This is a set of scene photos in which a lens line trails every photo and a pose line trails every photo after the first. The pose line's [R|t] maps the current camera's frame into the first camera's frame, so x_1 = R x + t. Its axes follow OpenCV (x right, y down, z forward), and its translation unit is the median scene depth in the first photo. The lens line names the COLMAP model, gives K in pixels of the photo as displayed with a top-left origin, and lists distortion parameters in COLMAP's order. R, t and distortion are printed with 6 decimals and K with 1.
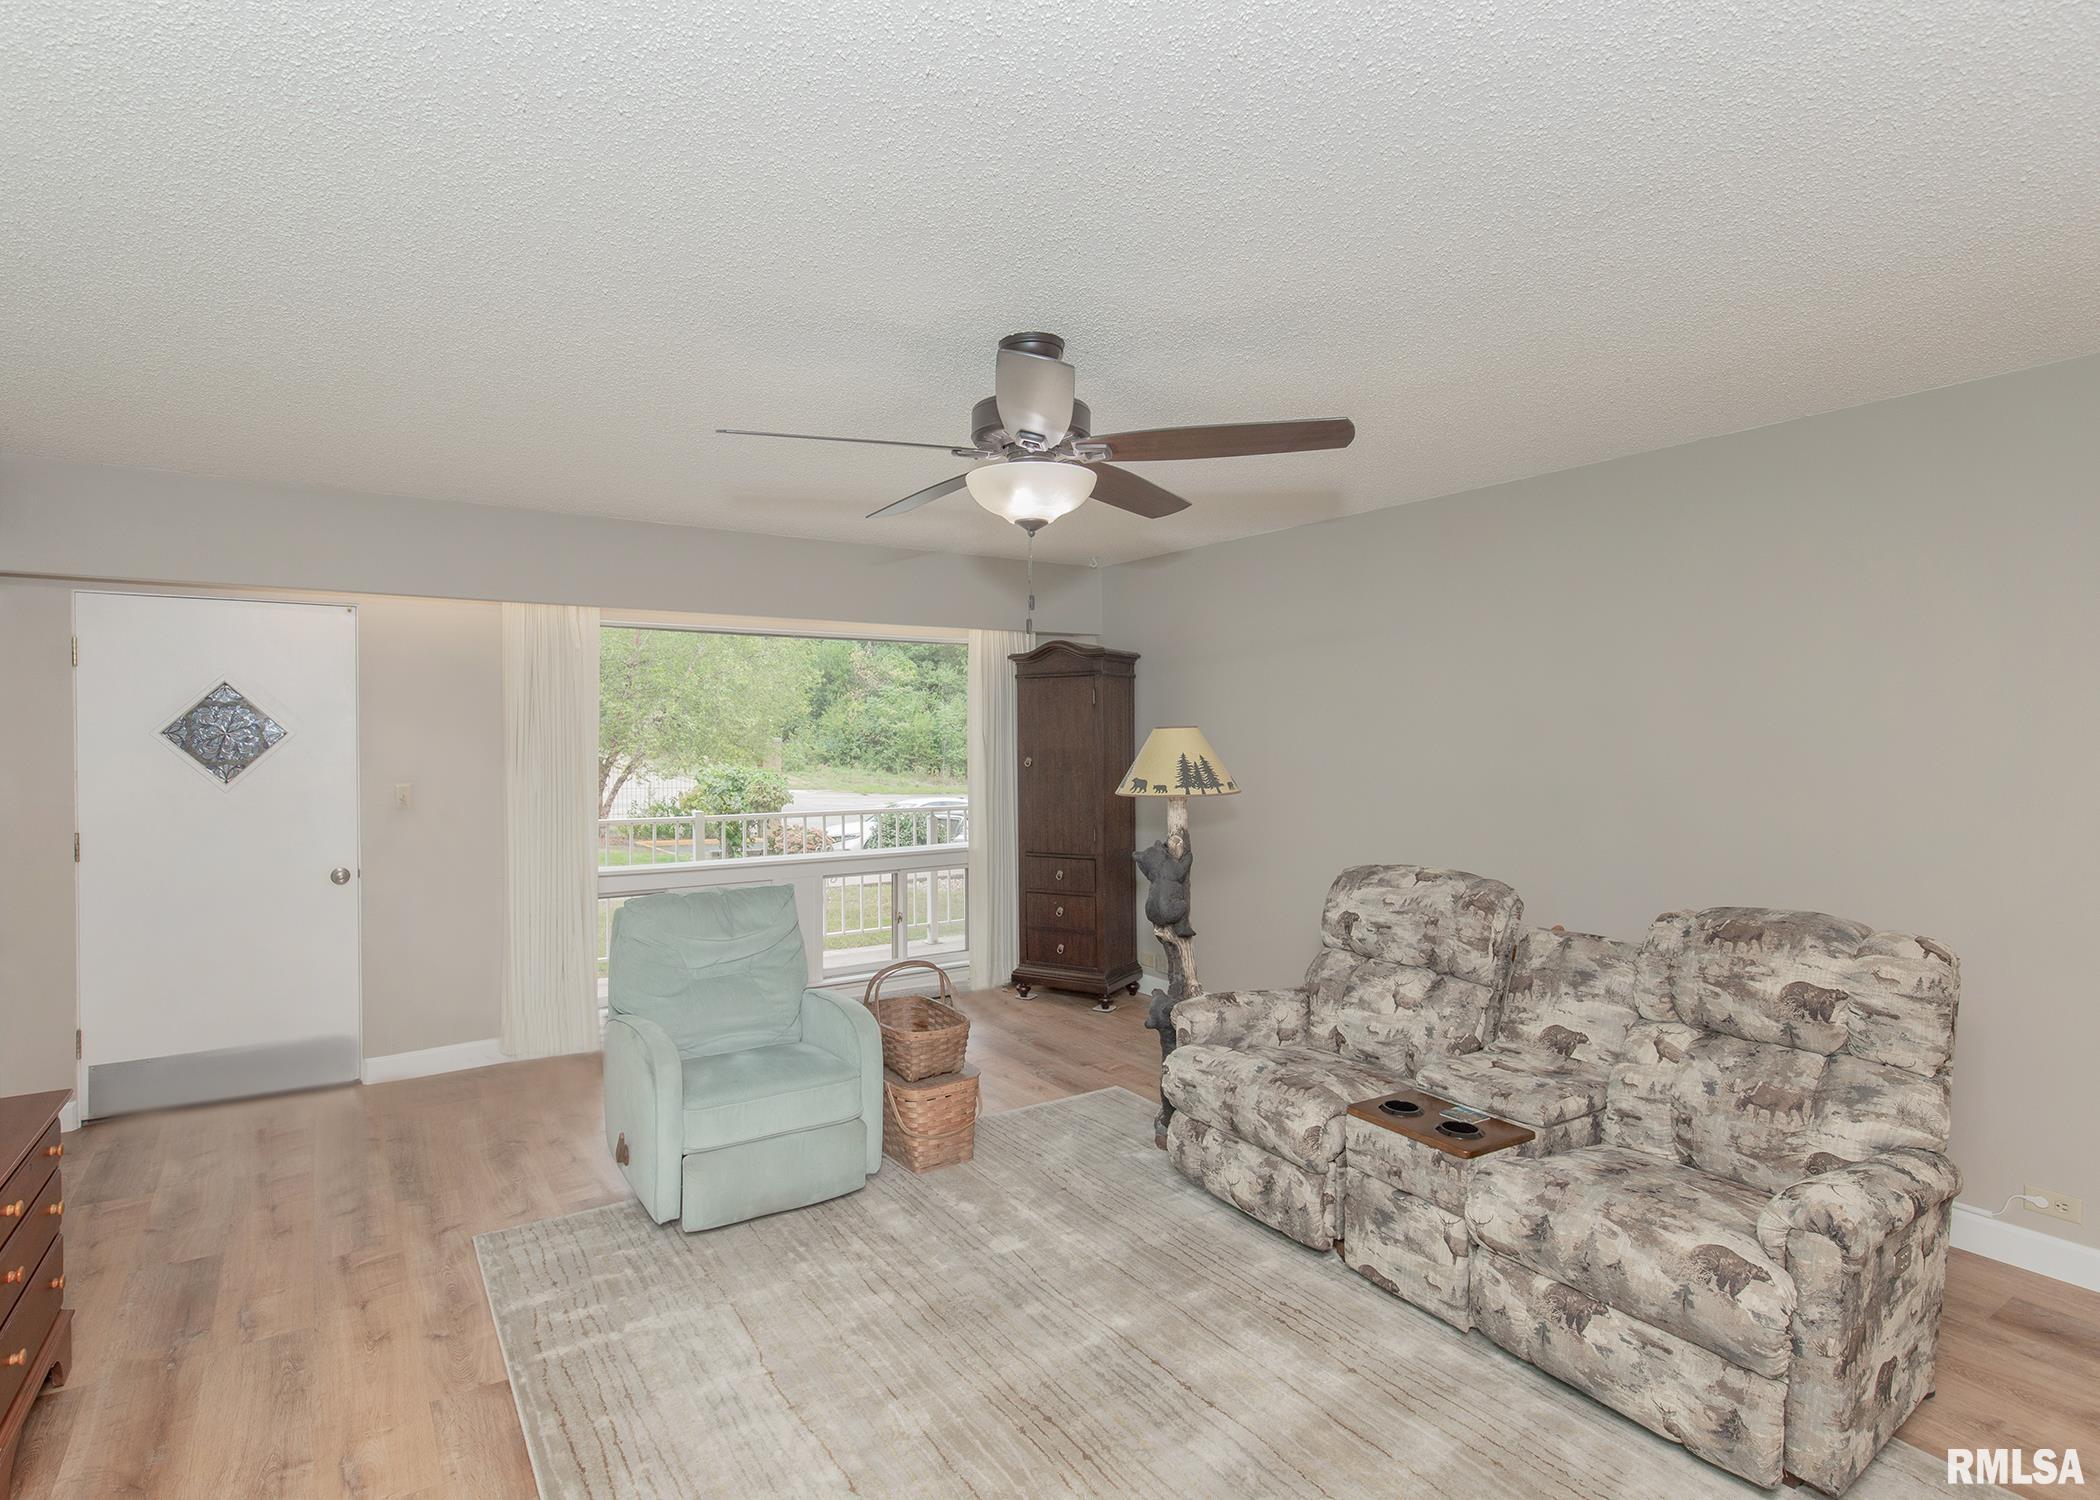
lens RADIAL K [[1049.8, 0, 1075.8], [0, 1049.8, 744.2], [0, 0, 1]] dist [-0.026183, 0.000577]
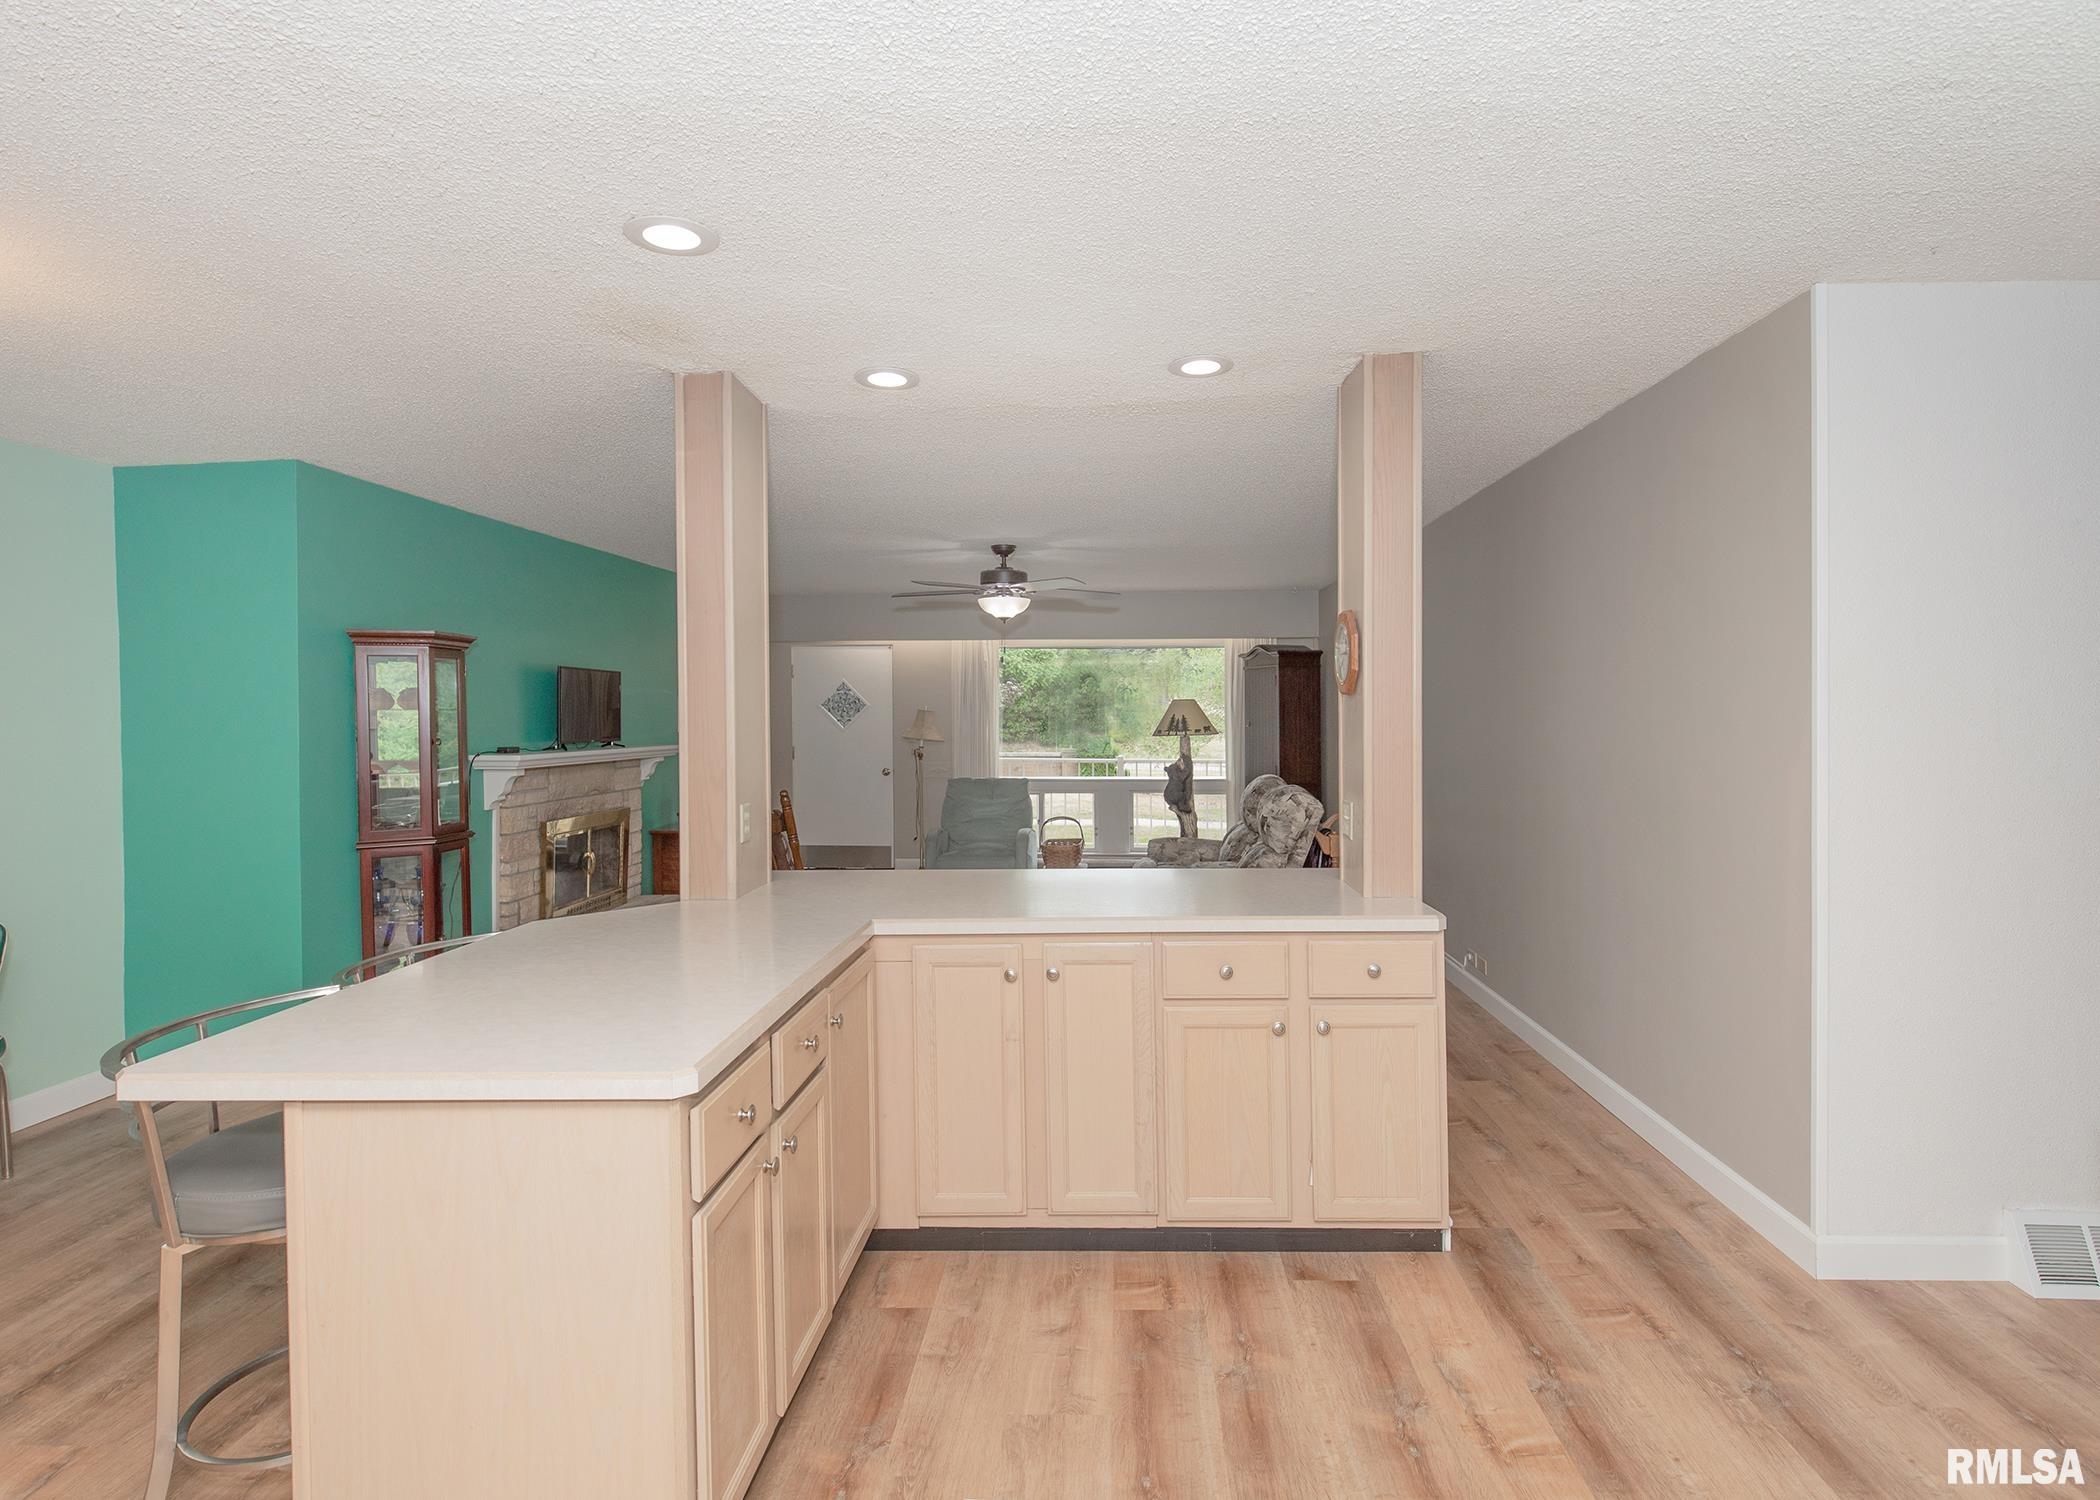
lens RADIAL K [[1049.8, 0, 1075.8], [0, 1049.8, 744.2], [0, 0, 1]] dist [-0.026183, 0.000577]
pose [[0.797923, 0.016247, -0.602540, 1.023132], [0.000187, 0.999630, 0.027201, 0.013820], [0.602759, -0.021817, 0.797625, -0.574434]]
